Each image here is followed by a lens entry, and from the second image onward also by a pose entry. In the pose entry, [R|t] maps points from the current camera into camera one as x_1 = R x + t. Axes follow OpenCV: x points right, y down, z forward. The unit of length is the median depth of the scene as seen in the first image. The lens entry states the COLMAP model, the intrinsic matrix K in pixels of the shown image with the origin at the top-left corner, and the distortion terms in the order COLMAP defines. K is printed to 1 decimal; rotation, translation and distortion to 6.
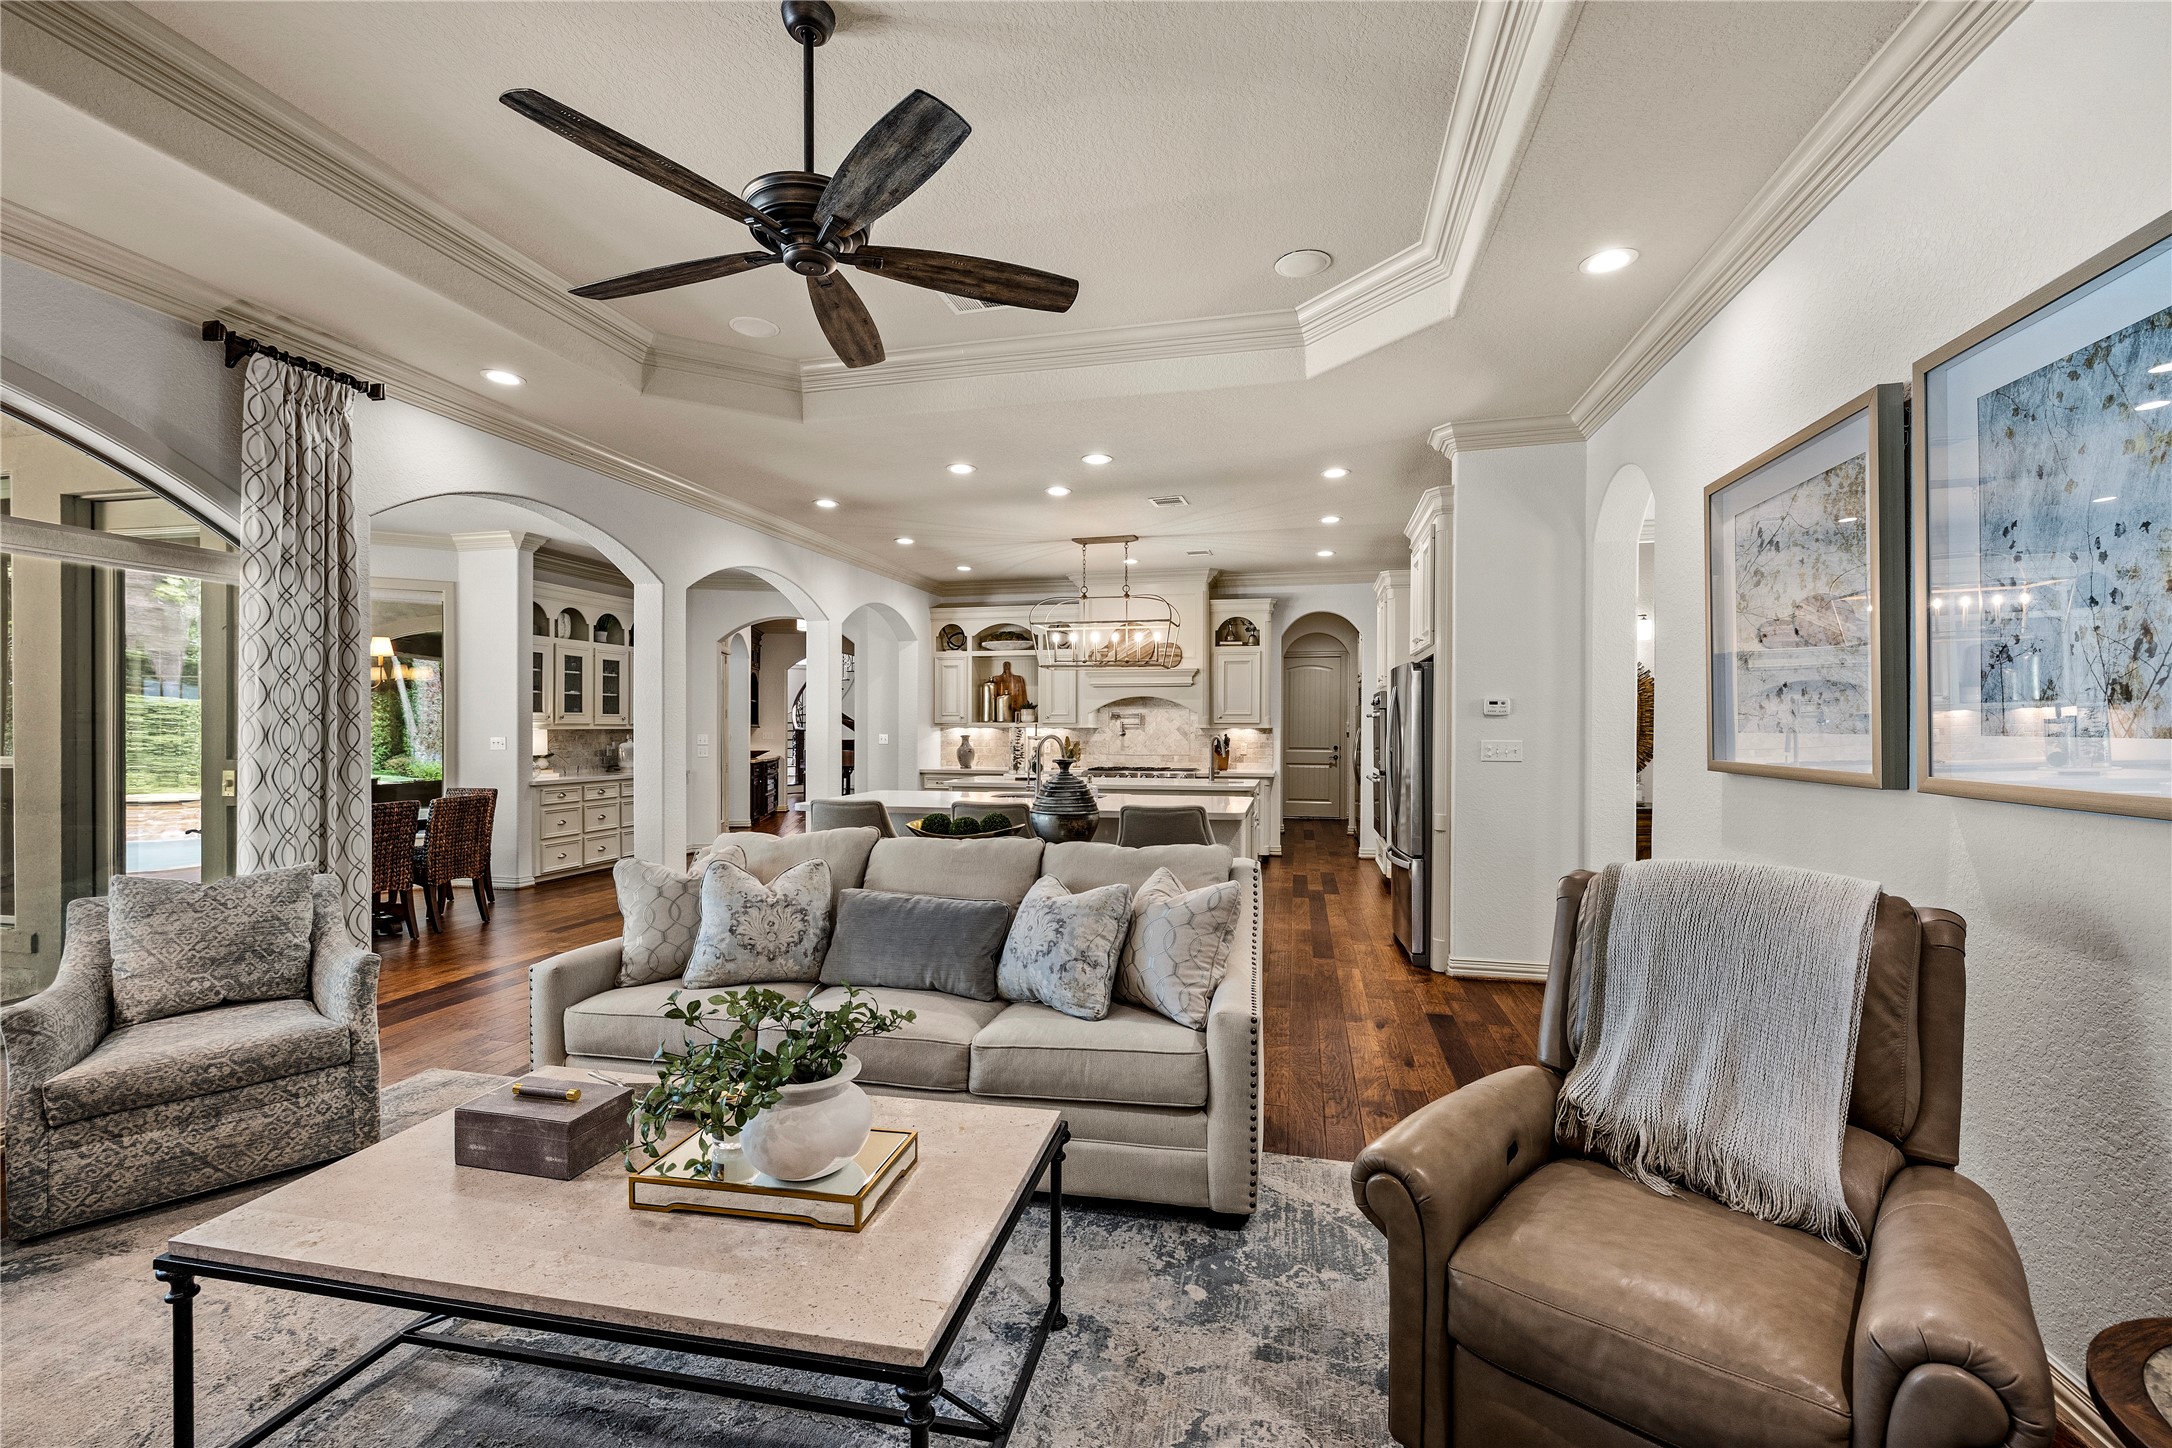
lens RADIAL K [[925.1, 0, 1091.6], [0, 925.1, 737.3], [0, 0, 1]] dist [0.001955, -0.000599]
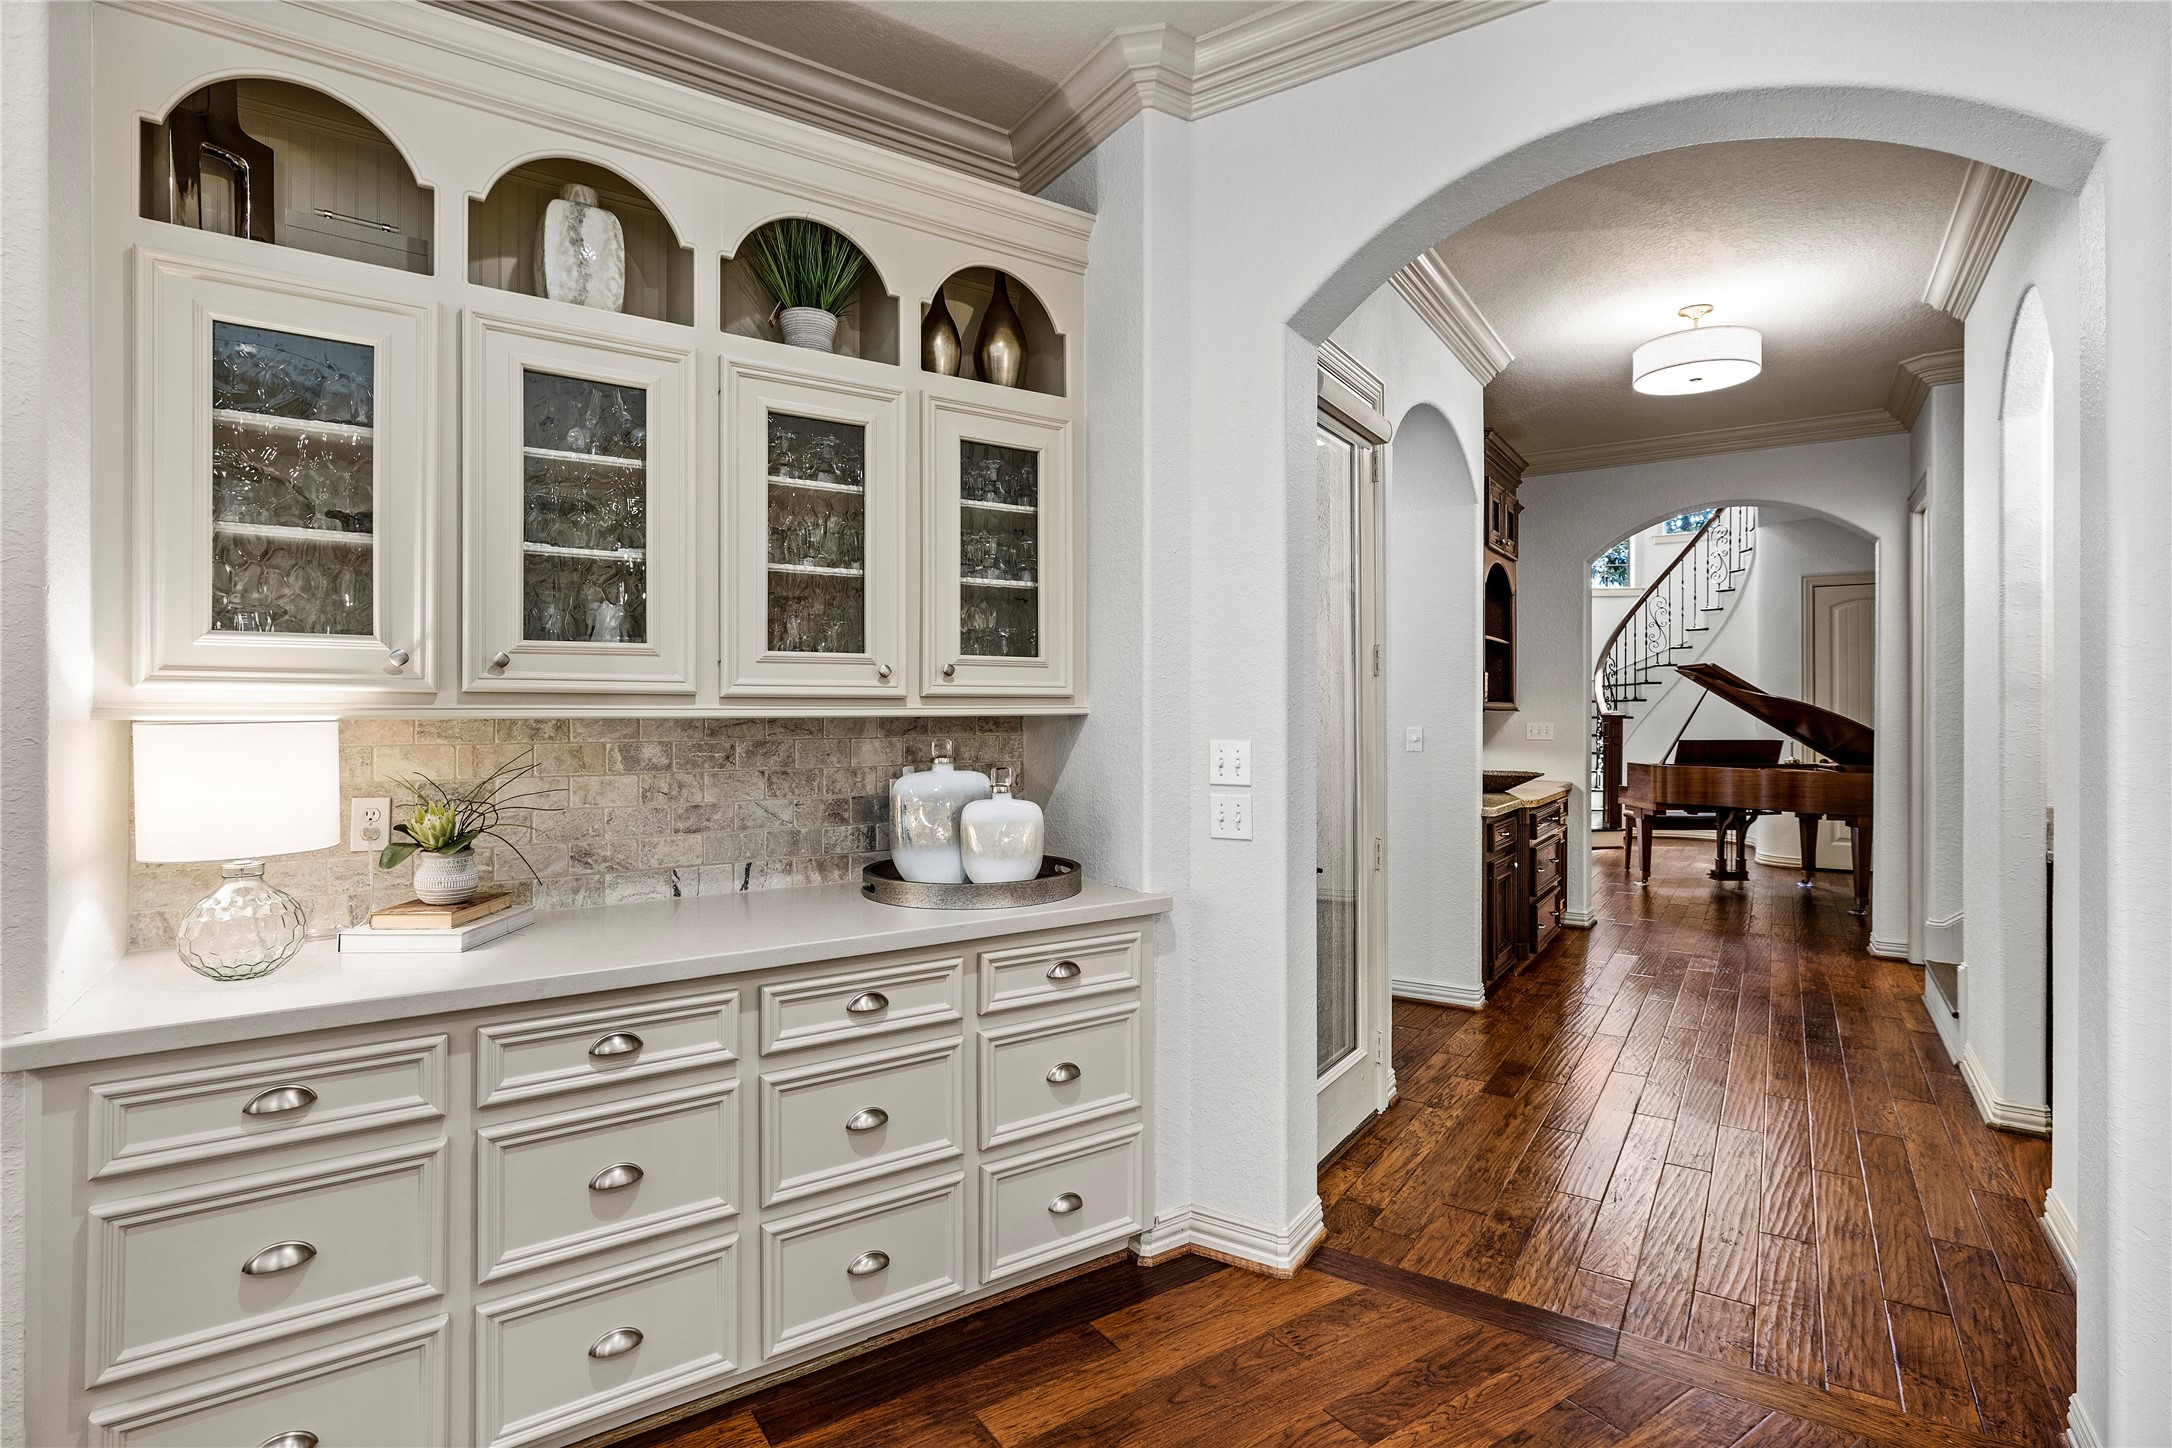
lens RADIAL K [[1058.2, 0, 1074.6], [0, 1058.2, 712.4], [0, 0, 1]] dist [-0.002055, 0.002419]
pose [[0.725085, -0.002088, -0.688656, -0.282916], [-0.004740, 0.999957, -0.008023, -0.008026], [0.688643, 0.009081, 0.725044, 0.827776]]
